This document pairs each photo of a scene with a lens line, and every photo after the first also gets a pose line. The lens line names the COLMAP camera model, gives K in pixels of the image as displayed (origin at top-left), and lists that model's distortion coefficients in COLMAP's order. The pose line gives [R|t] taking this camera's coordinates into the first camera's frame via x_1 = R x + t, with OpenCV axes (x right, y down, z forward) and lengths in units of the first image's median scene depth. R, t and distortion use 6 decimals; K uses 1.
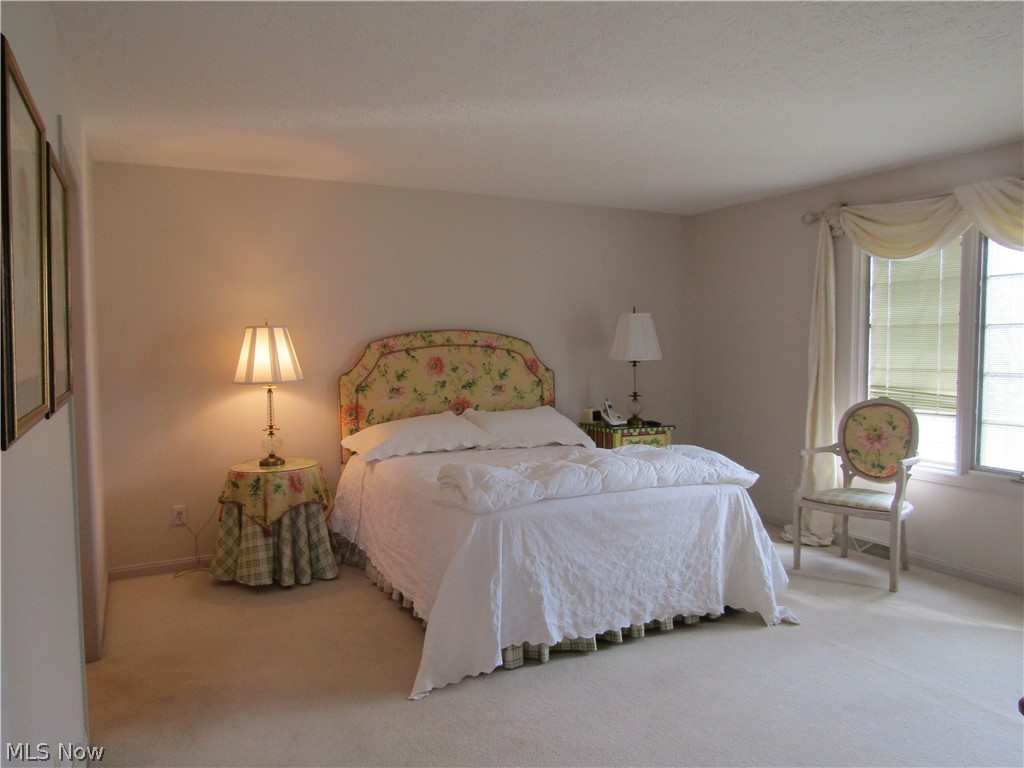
lens RADIAL K [[713.9, 0, 512.0], [0, 713.9, 384.0], [0, 0, 1]] dist [0.003745, -0.000561]
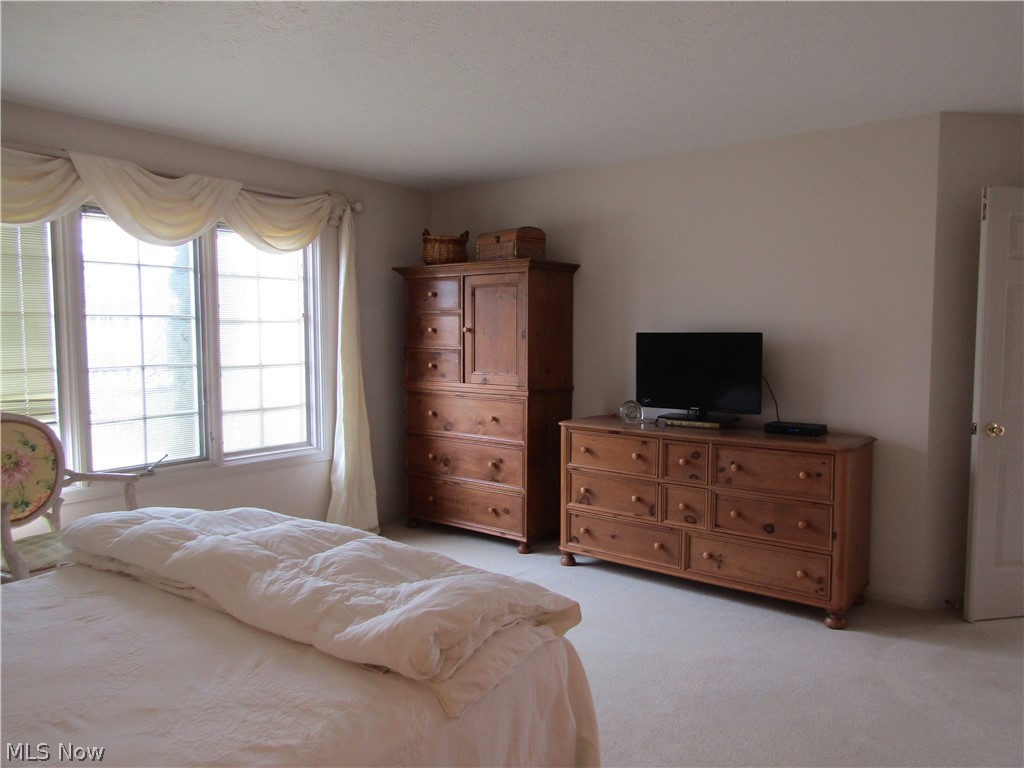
lens RADIAL K [[713.9, 0, 512.0], [0, 713.9, 384.0], [0, 0, 1]] dist [0.003745, -0.000561]
pose [[-0.422718, -0.068188, 0.903692, -0.365105], [0.053529, 0.993546, 0.100007, -0.055227], [-0.904679, 0.090649, -0.416340, 0.848941]]
